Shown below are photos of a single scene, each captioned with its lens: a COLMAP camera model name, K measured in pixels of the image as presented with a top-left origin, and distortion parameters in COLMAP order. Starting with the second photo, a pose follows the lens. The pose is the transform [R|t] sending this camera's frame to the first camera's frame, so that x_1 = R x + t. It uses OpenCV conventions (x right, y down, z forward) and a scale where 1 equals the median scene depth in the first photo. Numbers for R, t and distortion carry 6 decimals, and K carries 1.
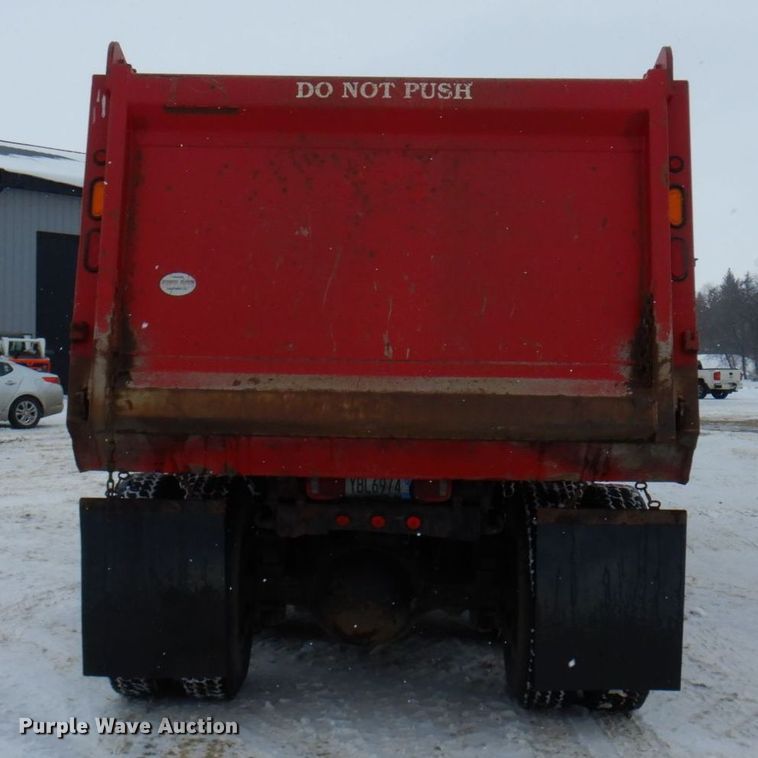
lens RADIAL K [[1348.1, 0, 379.0], [0, 1348.1, 379.0], [0, 0, 1]] dist [0.035557, 0.021752]
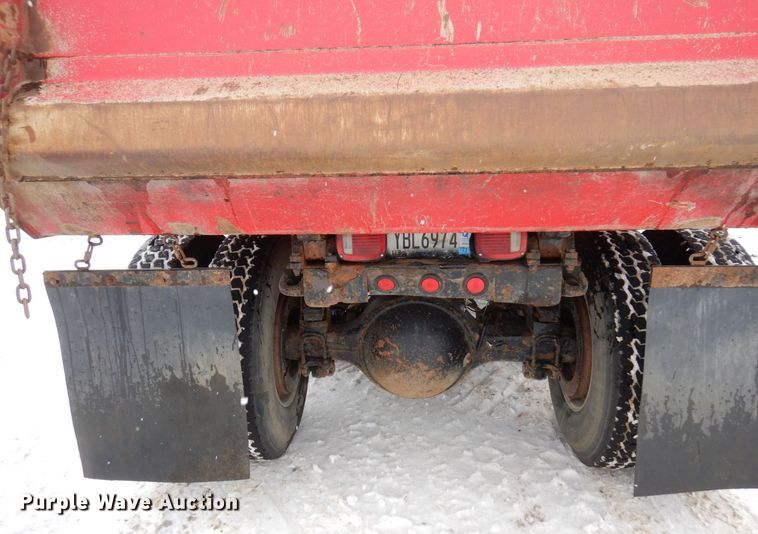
lens RADIAL K [[523.7, 0, 369.9], [0, 523.7, 290.1], [0, 0, 1]] dist [-0.007717, -0.000958]
pose [[0.995952, -0.021623, -0.087250, -0.009455], [0.040402, 0.974749, 0.219620, 0.040430], [0.080298, -0.222256, 0.971676, 0.720752]]
